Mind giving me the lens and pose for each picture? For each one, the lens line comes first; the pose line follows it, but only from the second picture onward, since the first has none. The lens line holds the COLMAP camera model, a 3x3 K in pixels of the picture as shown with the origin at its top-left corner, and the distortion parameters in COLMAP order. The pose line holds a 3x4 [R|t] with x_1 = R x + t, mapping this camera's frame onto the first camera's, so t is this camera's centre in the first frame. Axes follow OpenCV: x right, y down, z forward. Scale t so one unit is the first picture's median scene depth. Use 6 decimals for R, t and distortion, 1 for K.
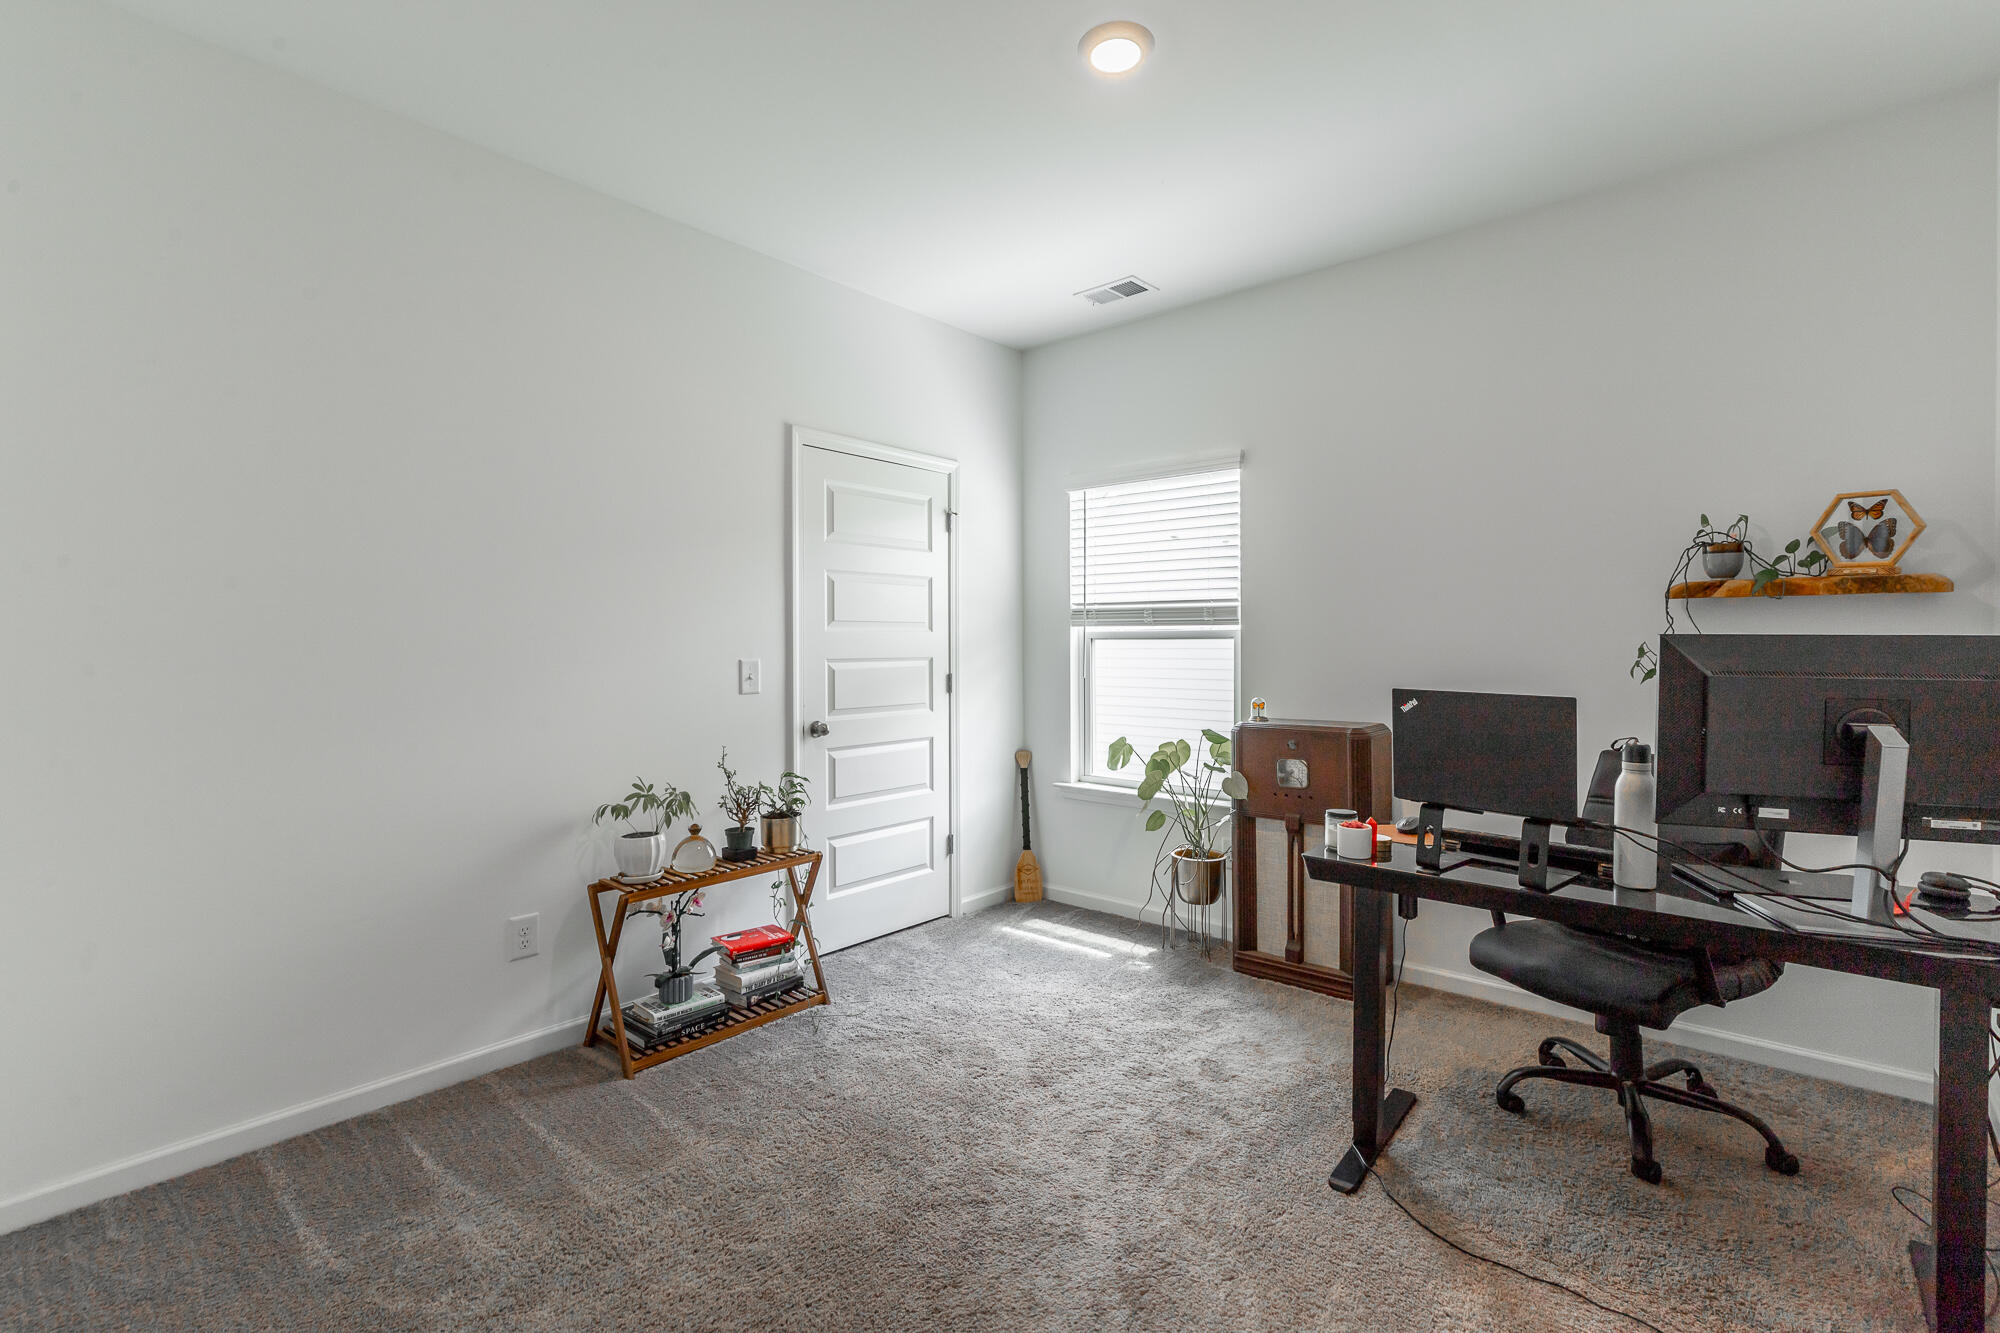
lens RADIAL K [[922.5, 0, 1008.9], [0, 922.5, 651.3], [0, 0, 1]] dist [0.000892, 0.000047]
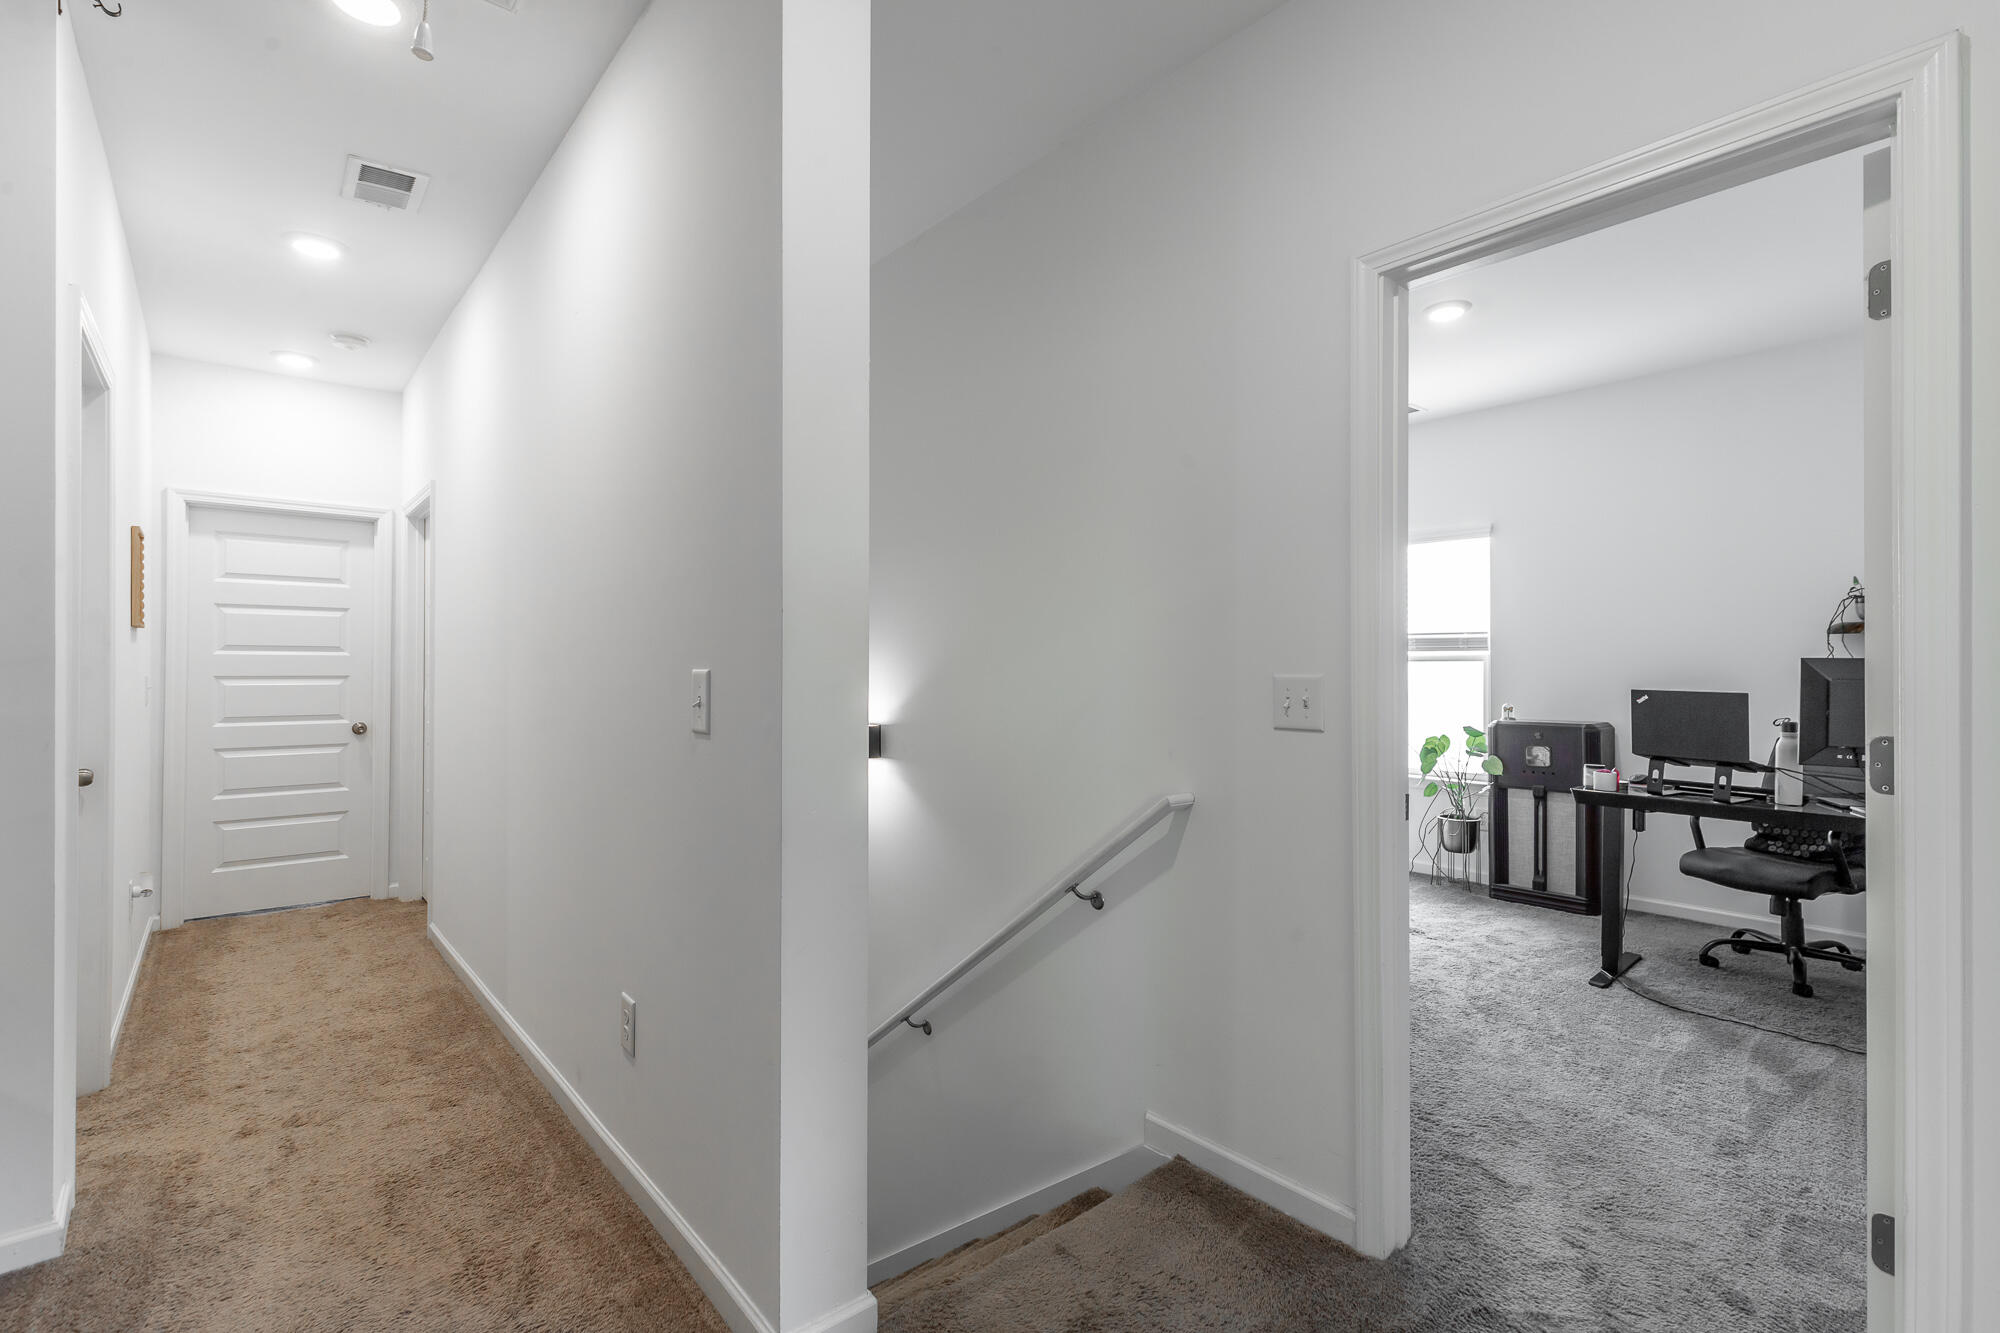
lens RADIAL K [[913.1, 0, 1006.3], [0, 913.1, 667.2], [0, 0, 1]] dist [0.001422, 0.000075]
pose [[0.986983, 0.002322, -0.160809, -0.345533], [-0.003613, 0.999964, -0.007737, 0.011895], [0.160785, 0.008217, 0.986955, -0.652117]]
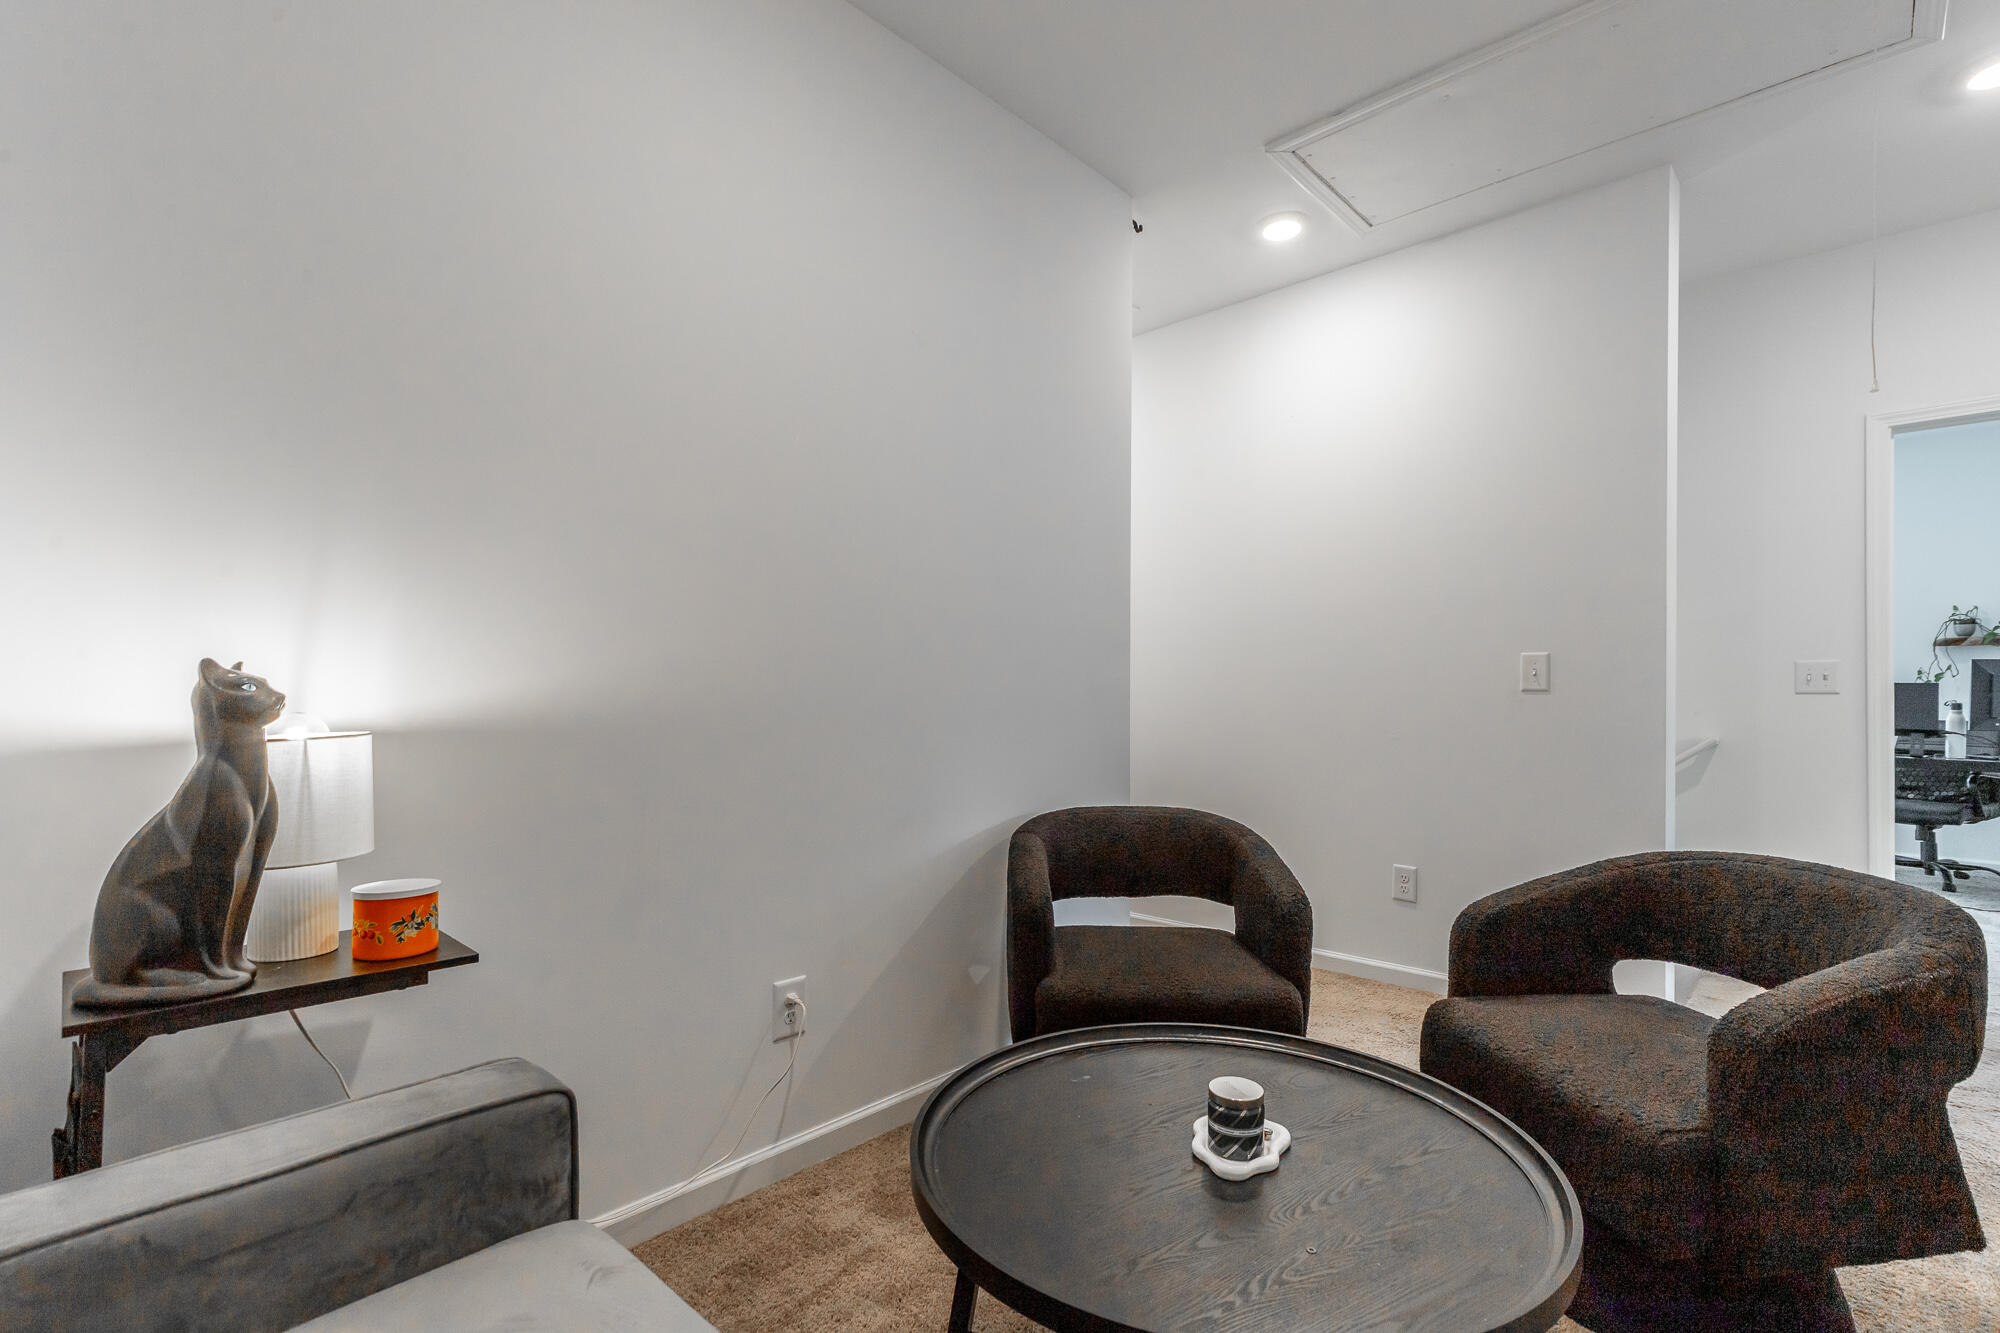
lens RADIAL K [[931.6, 0, 1001.7], [0, 931.6, 686.1], [0, 0, 1]] dist [-0.000143, -0.000267]
pose [[0.998501, 0.008081, -0.054130, -1.288091], [-0.008416, 0.999947, -0.005963, 0.064232], [0.054079, 0.006410, 0.998516, -1.220415]]
